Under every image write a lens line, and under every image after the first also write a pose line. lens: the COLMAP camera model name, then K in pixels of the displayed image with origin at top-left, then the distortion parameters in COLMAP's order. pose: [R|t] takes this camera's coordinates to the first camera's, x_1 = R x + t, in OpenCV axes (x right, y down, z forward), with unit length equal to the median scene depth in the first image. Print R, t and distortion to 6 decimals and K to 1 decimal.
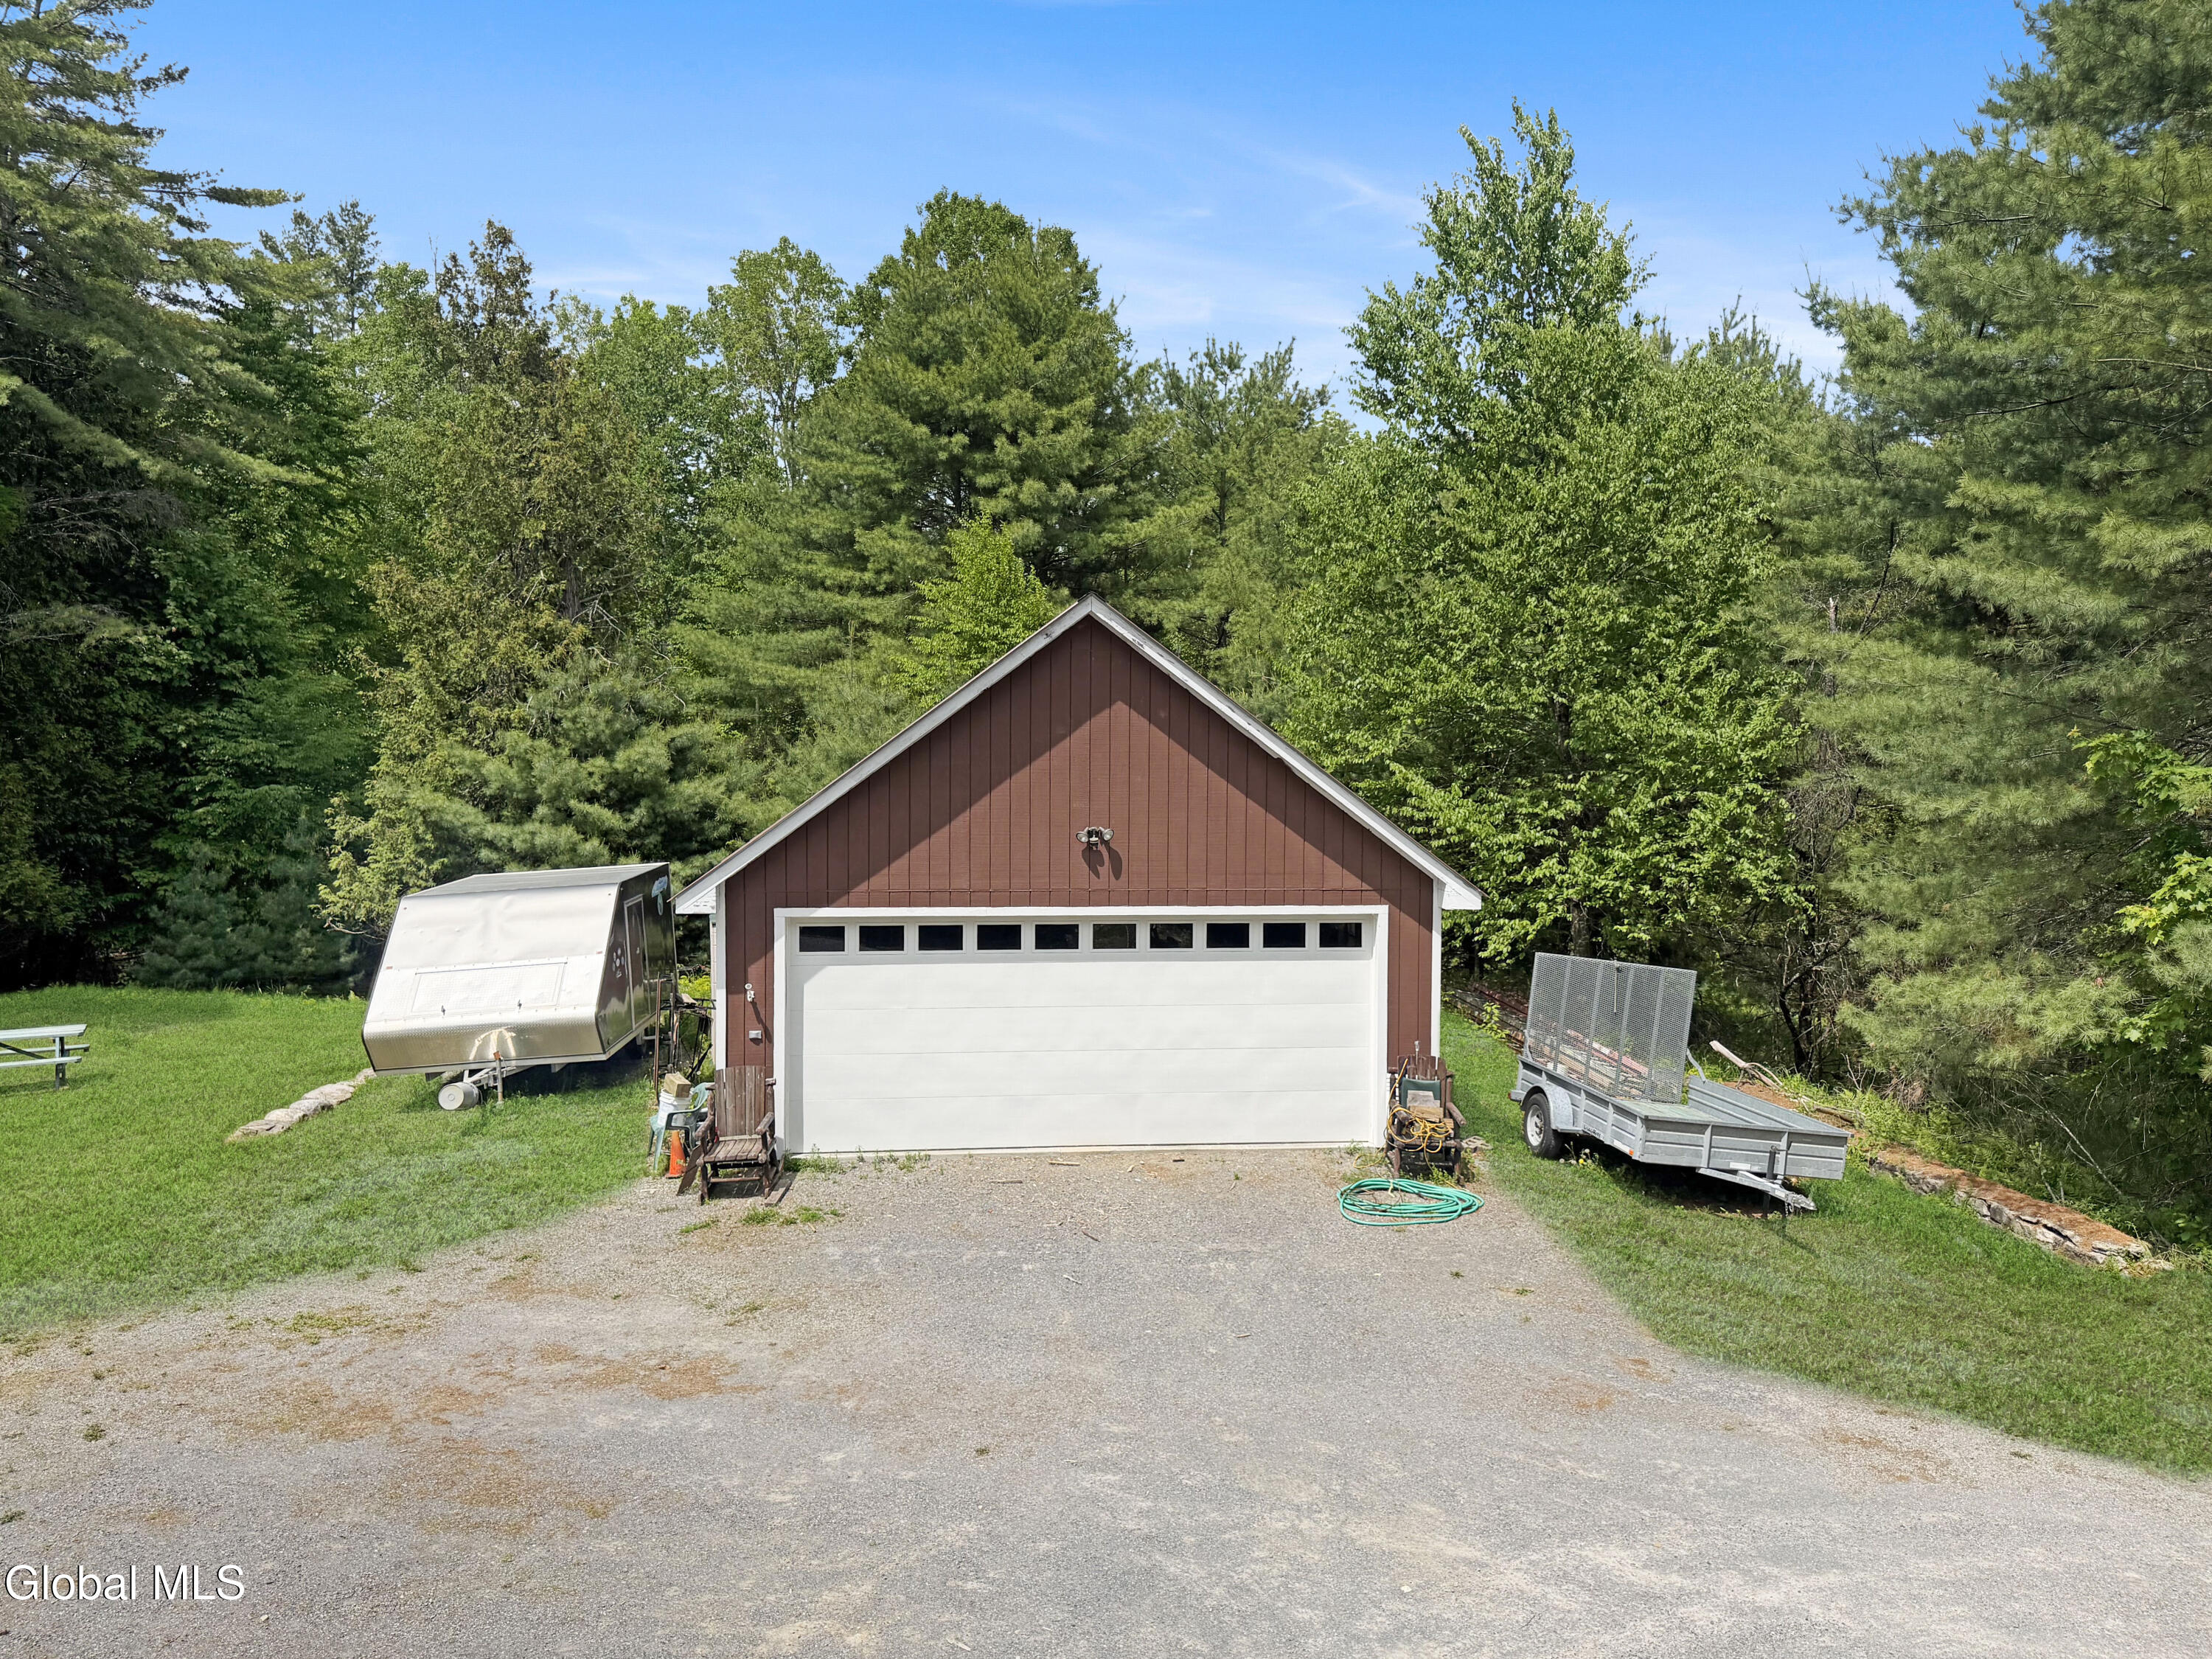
lens RADIAL K [[1571.1, 0, 1099.8], [0, 1571.1, 790.4], [0, 0, 1]] dist [0.028973, -0.022006]
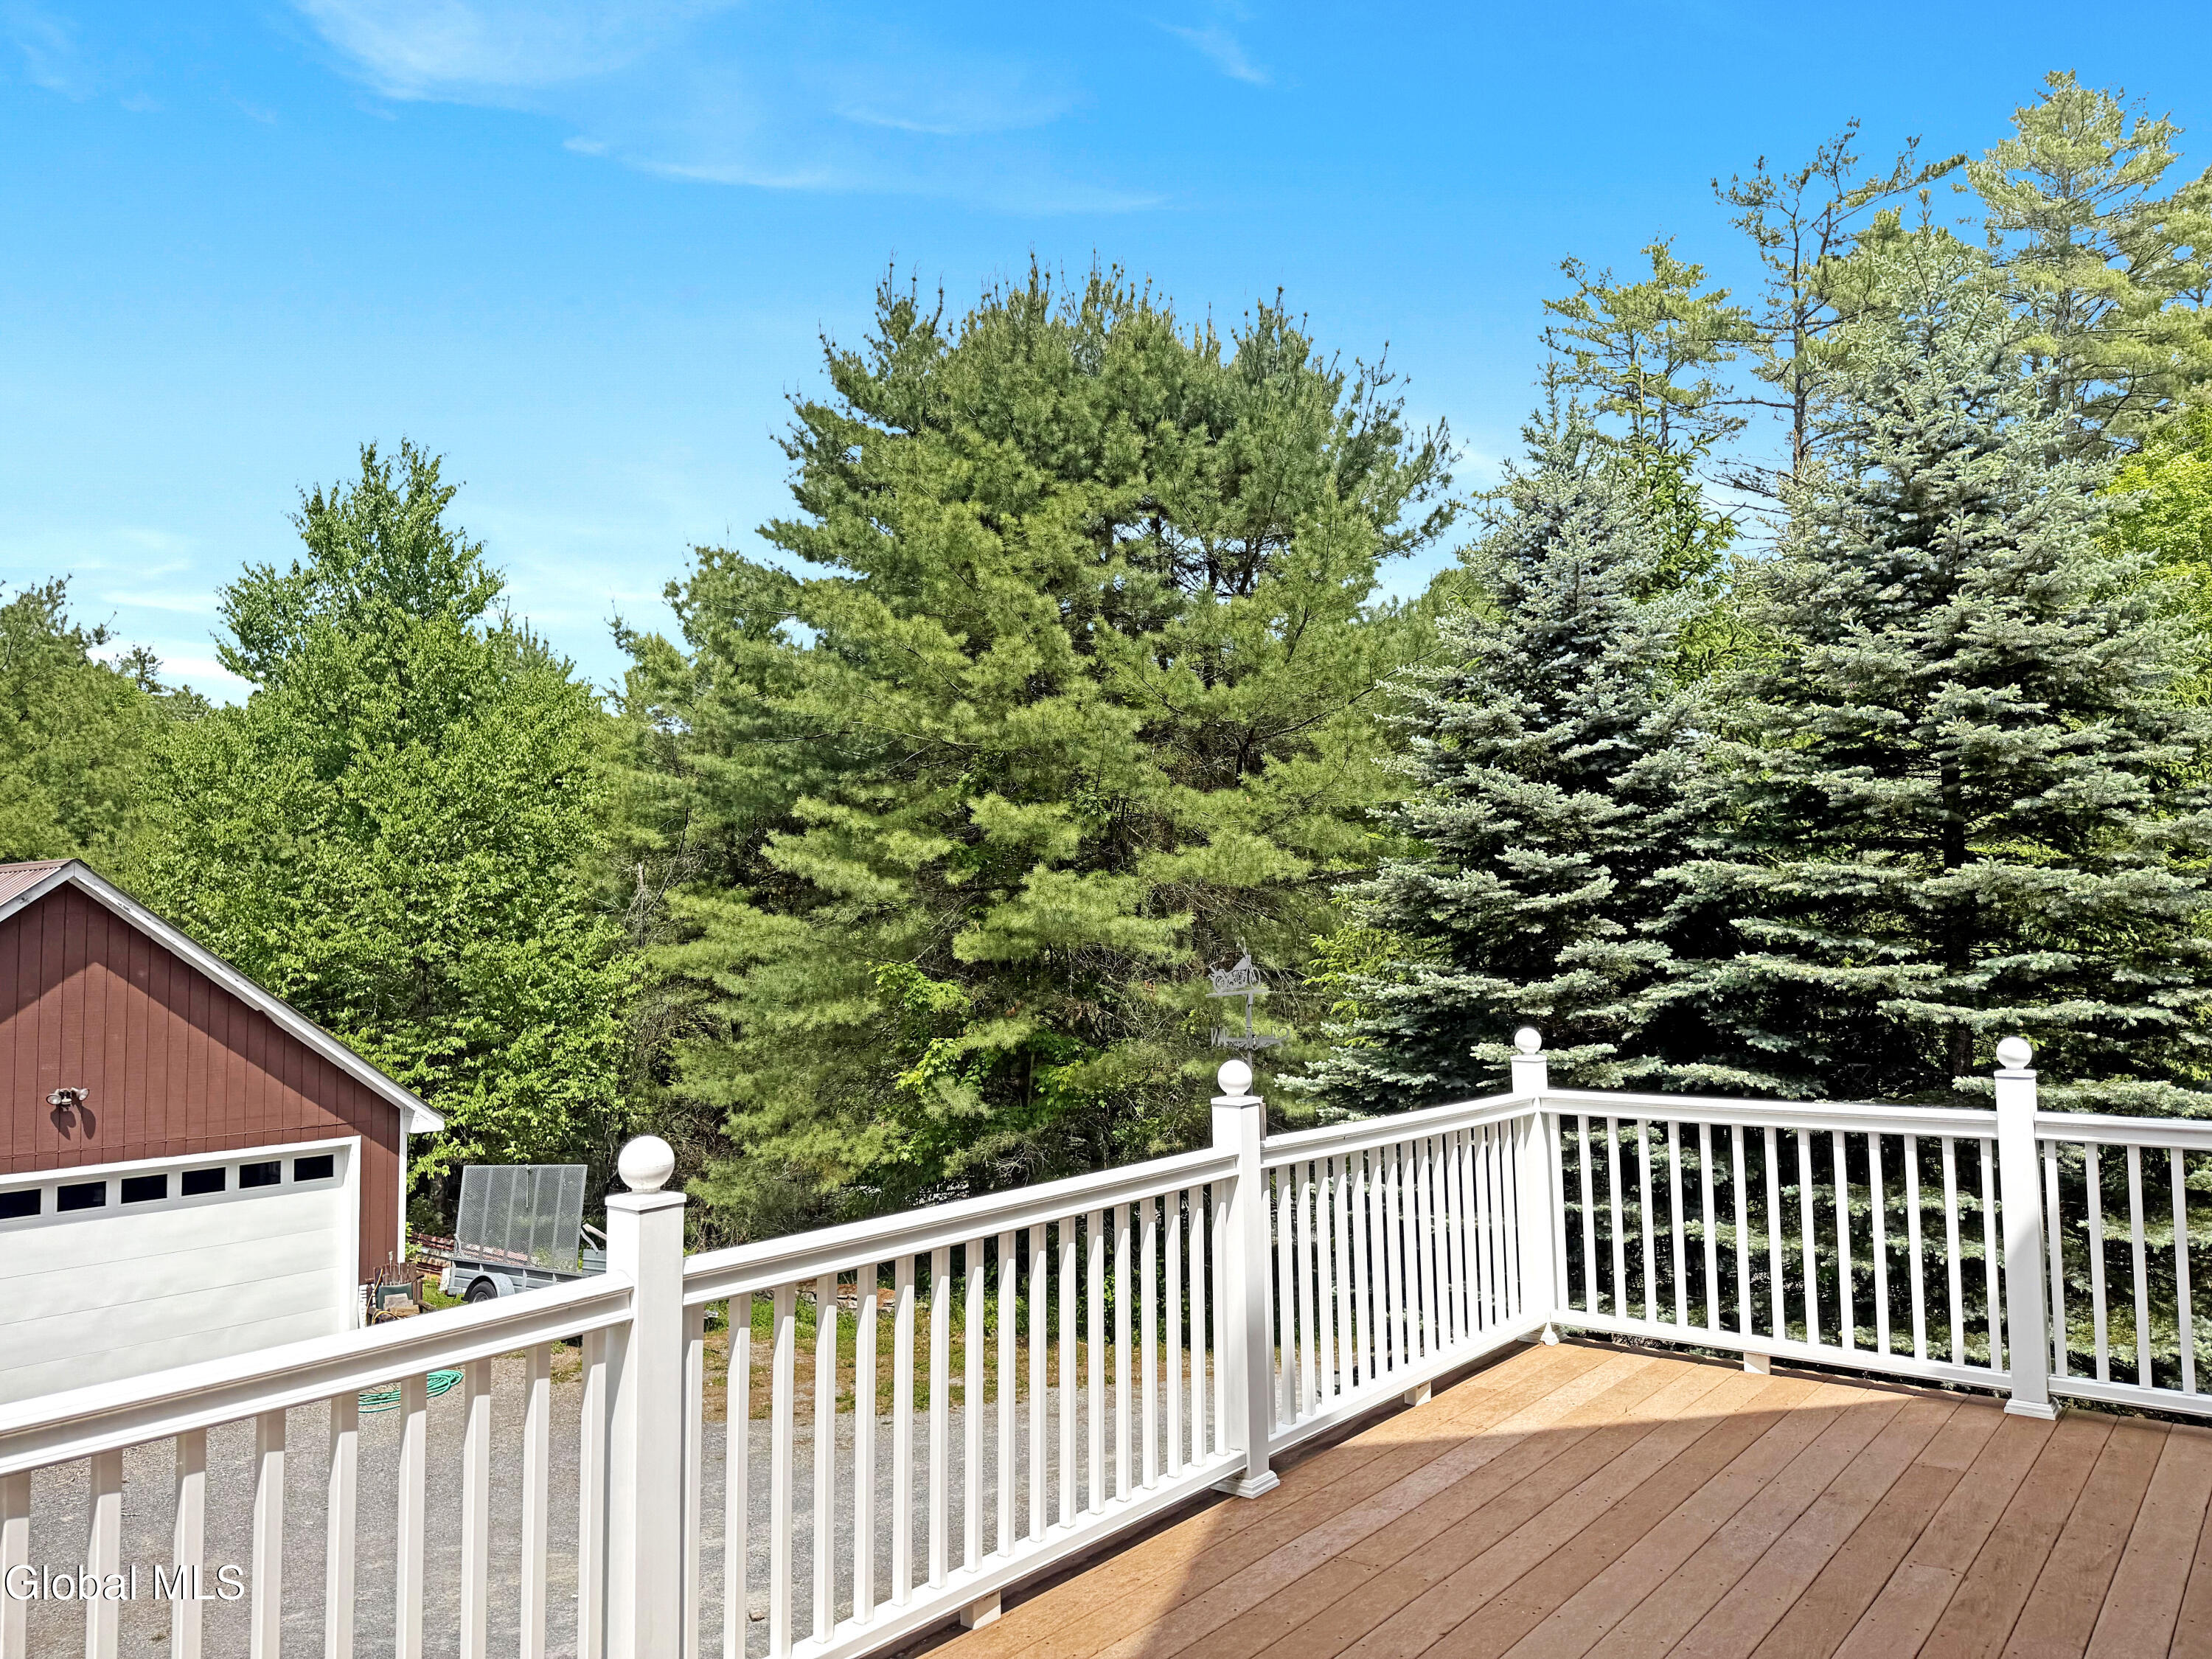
lens RADIAL K [[1560.6, 0, 1106.0], [0, 1560.6, 829.5], [0, 0, 1]] dist [0.112537, -0.204583]
pose [[0.689752, 0.028761, 0.723474, -0.279492], [0.058967, 0.993660, -0.095721, -0.005820], [-0.721640, 0.108685, 0.683683, -0.197889]]
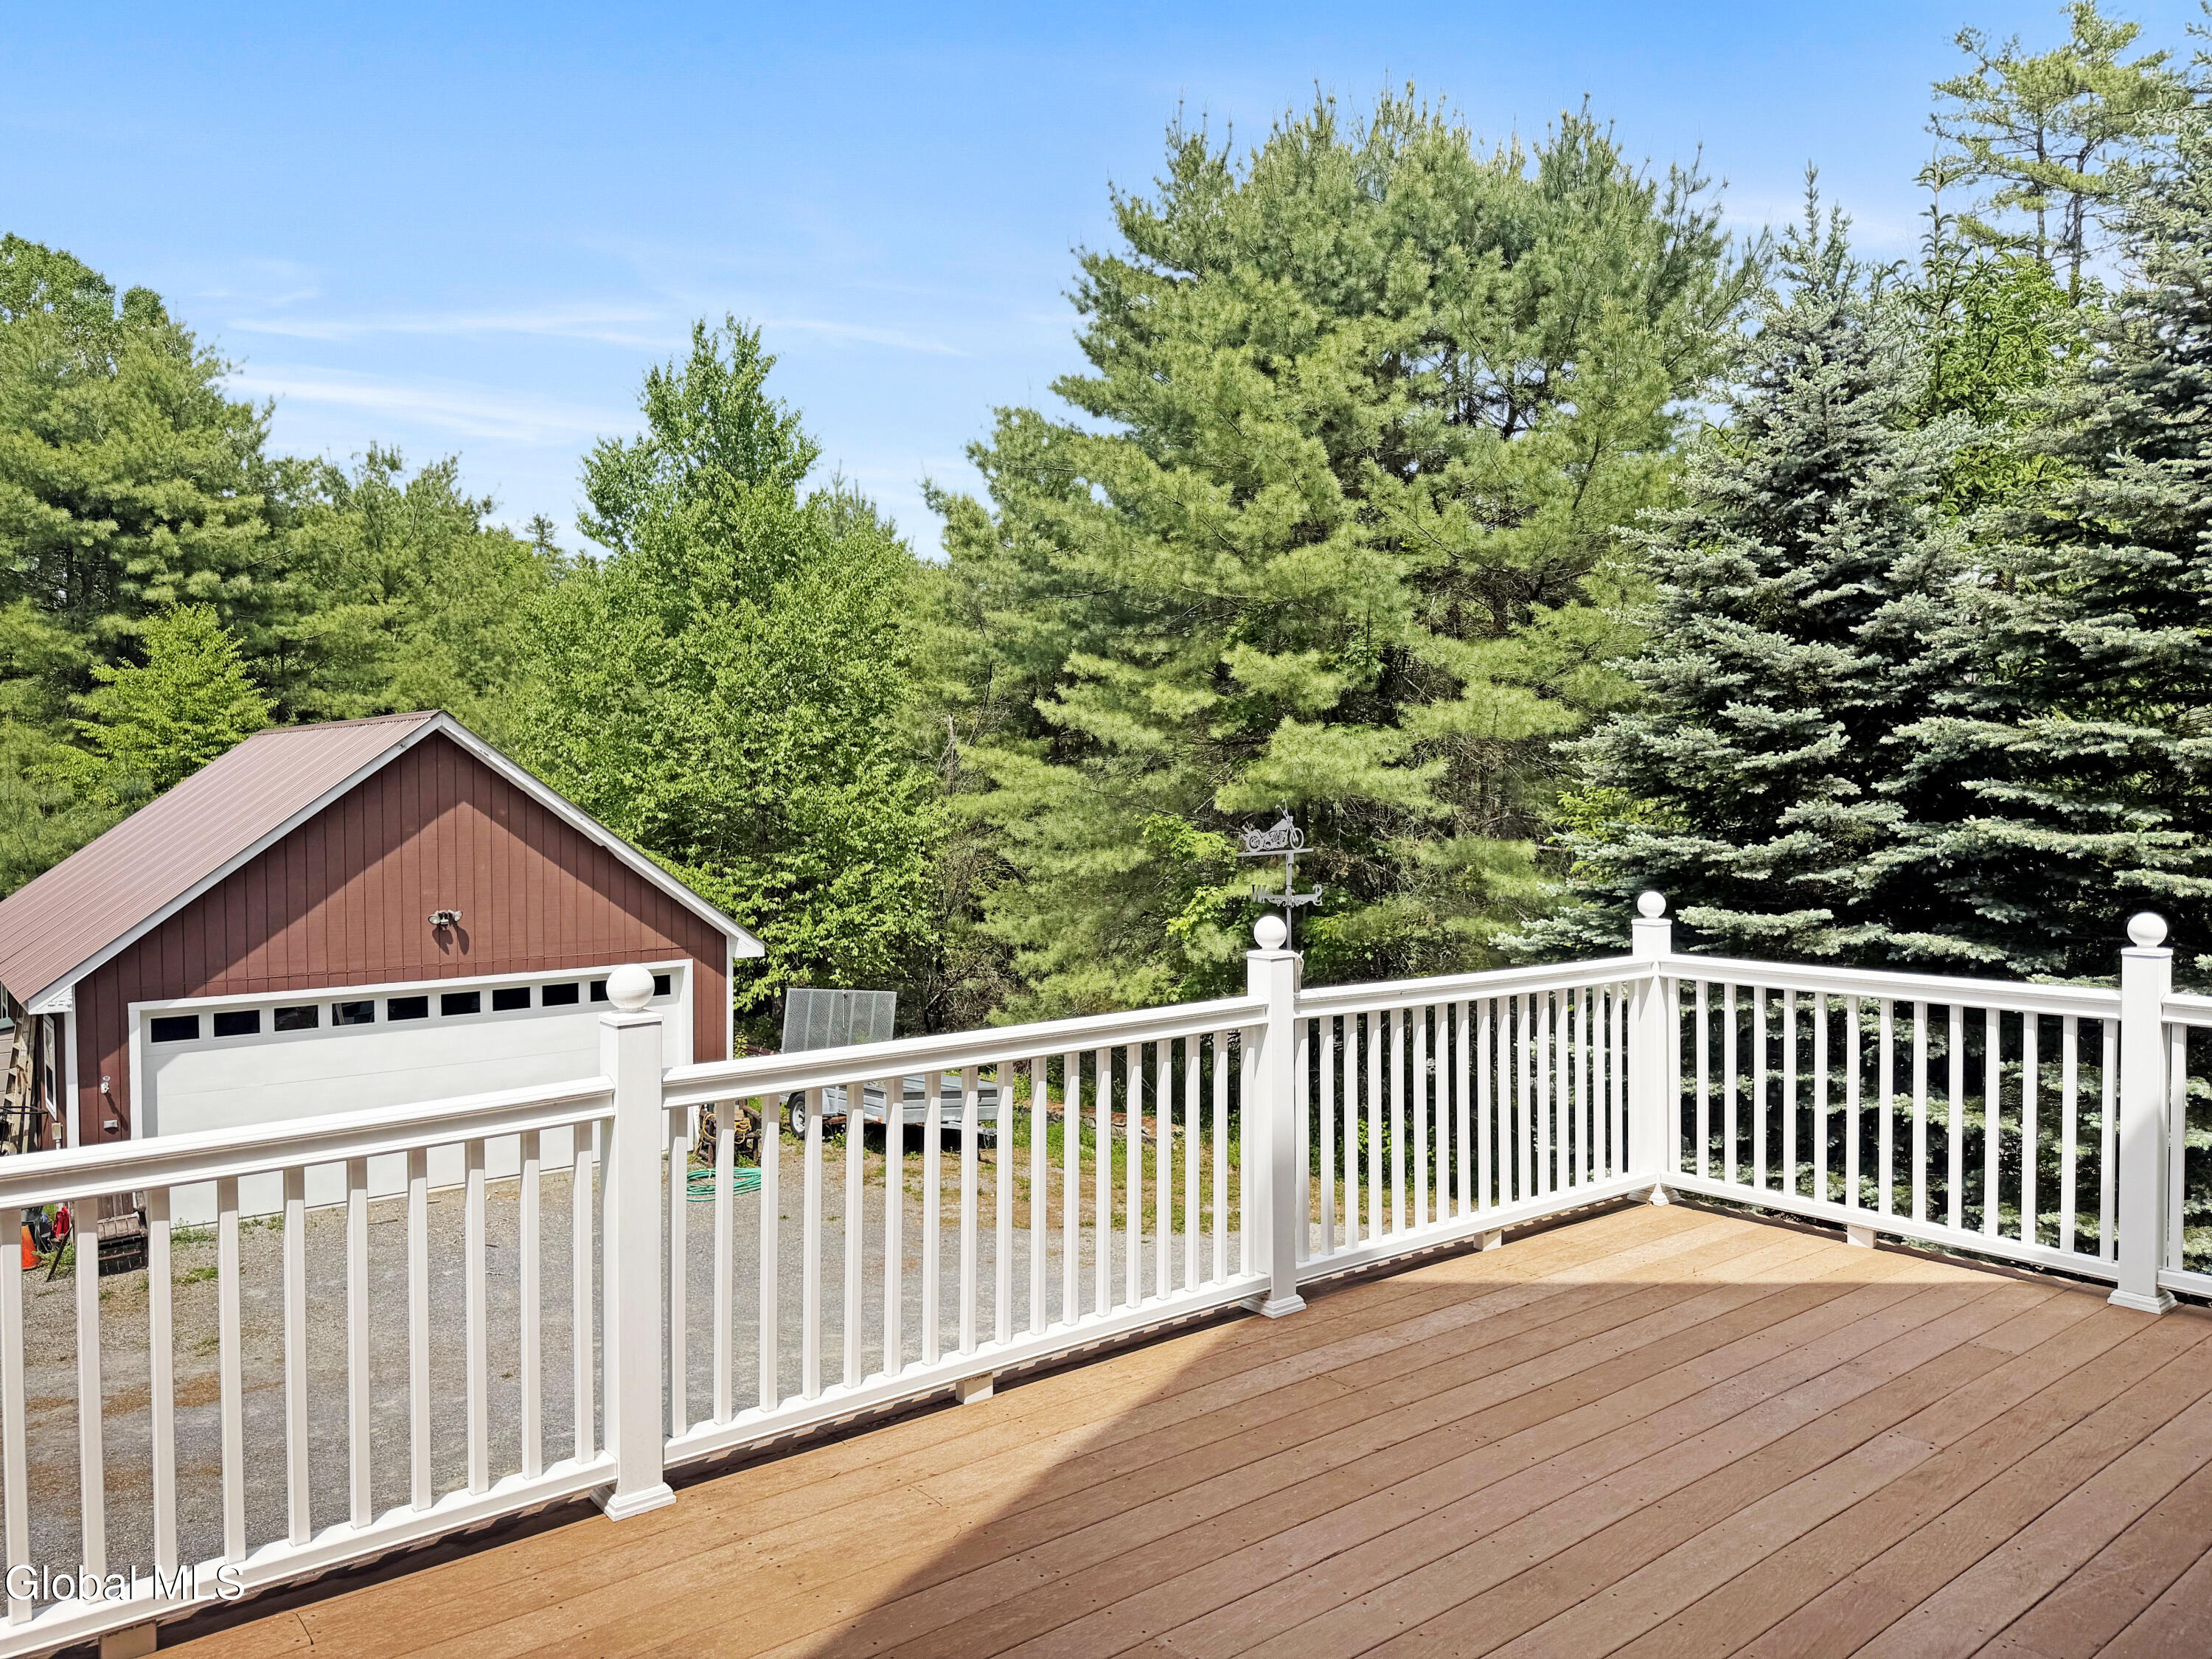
lens RADIAL K [[1558.7, 0, 1094.8], [0, 1558.7, 845.2], [0, 0, 1]] dist [0.078831, -0.169498]
pose [[0.831232, -0.032872, 0.554953, -0.246638], [0.040094, 0.999196, -0.000869, -0.004404], [-0.554478, 0.022973, 0.831882, -0.242600]]
